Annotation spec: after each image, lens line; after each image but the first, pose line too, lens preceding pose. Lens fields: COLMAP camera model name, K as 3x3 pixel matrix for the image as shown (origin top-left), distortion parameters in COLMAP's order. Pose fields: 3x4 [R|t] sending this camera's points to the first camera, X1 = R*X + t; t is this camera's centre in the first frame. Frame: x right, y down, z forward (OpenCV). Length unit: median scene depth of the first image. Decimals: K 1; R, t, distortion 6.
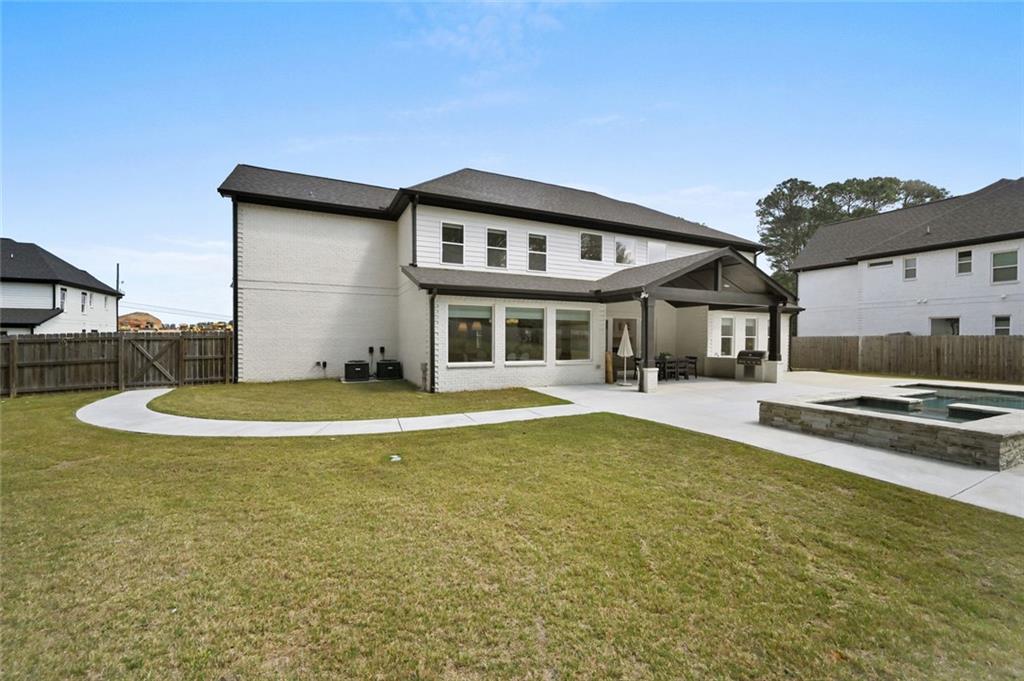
lens RADIAL K [[413.1, 0, 512.0], [0, 413.1, 340.5], [0, 0, 1]] dist [0.001825, 0.000065]
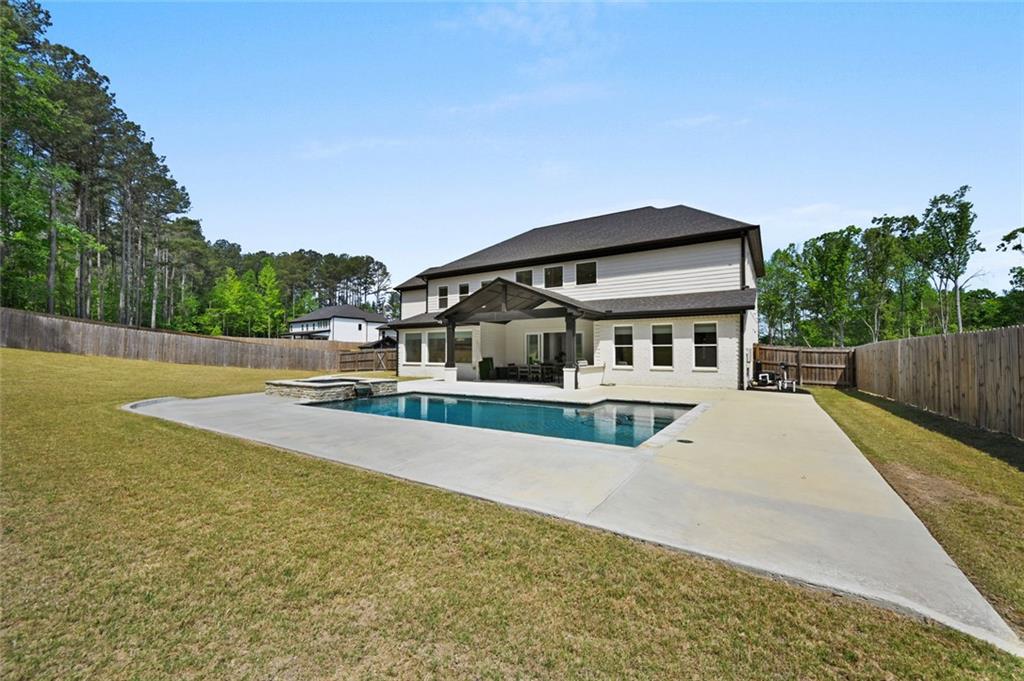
lens RADIAL K [[403.4, 0, 512.0], [0, 403.4, 340.5], [0, 0, 1]] dist [0.000076, 0.000124]
pose [[0.519396, -0.031158, -0.853966, 1.184931], [0.000507, 0.999346, -0.036154, 0.012190], [0.854534, 0.018345, 0.519072, 0.275654]]
